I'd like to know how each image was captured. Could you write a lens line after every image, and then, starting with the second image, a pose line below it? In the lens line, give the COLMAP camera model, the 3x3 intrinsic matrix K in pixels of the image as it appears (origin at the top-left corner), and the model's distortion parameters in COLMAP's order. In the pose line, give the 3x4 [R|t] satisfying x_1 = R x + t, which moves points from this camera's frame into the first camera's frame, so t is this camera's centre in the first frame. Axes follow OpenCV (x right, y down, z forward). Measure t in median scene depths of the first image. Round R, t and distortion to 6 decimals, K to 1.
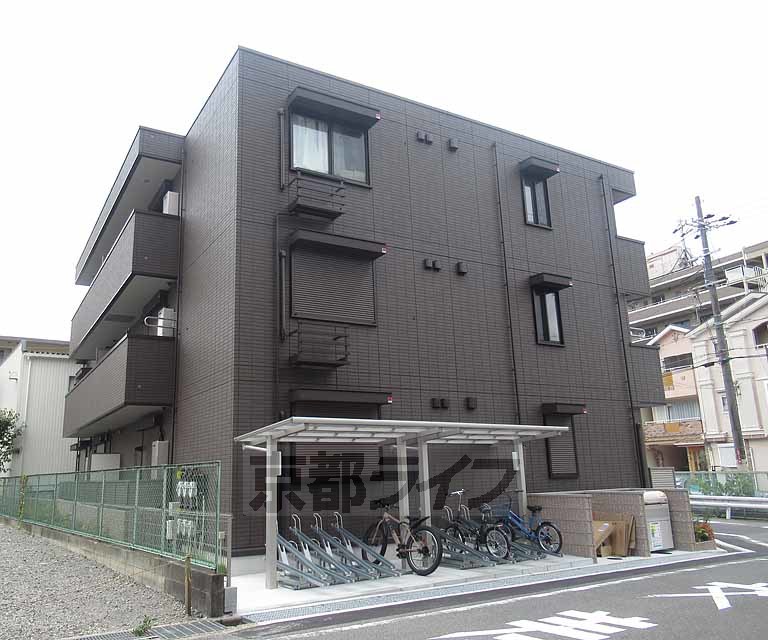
lens RADIAL K [[627.2, 0, 345.1], [0, 627.2, 317.2], [0, 0, 1]] dist [-0.009614, 0.000237]
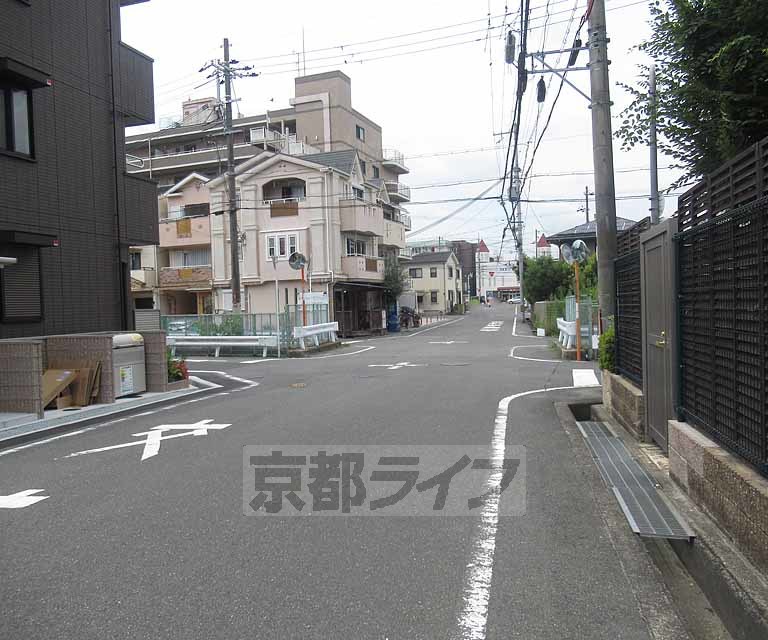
lens RADIAL K [[629.8, 0, 387.8], [0, 629.8, 316.9], [0, 0, 1]] dist [0.001792, -0.001358]
pose [[0.721067, -0.017108, 0.692654, 0.117740], [-0.148740, 0.972566, 0.178863, 0.029158], [-0.676712, -0.231998, 0.698741, 0.092552]]
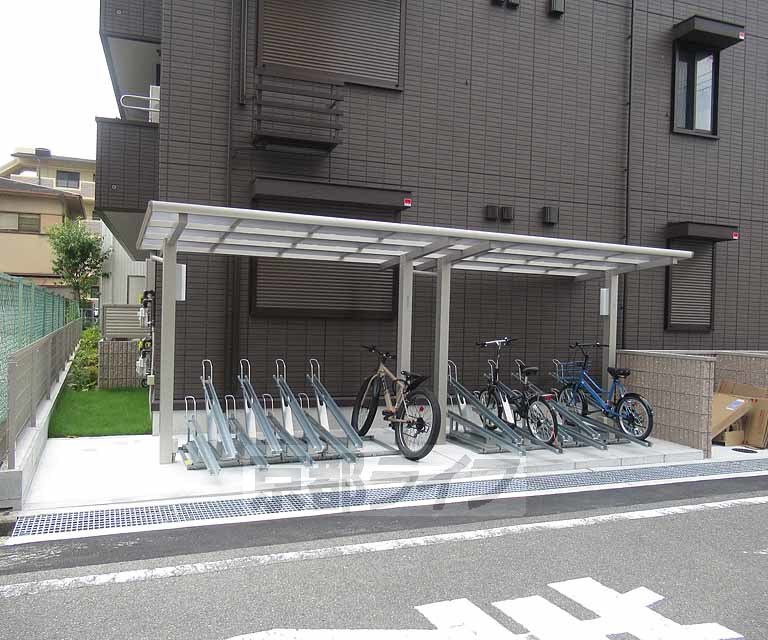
lens RADIAL K [[629.8, 0, 387.8], [0, 629.8, 316.9], [0, 0, 1]] dist [0.001792, -0.001358]
pose [[0.982349, 0.049665, -0.180344, 0.142805], [-0.004310, 0.969862, 0.243617, 0.070585], [0.187008, -0.238540, 0.952957, 0.267508]]
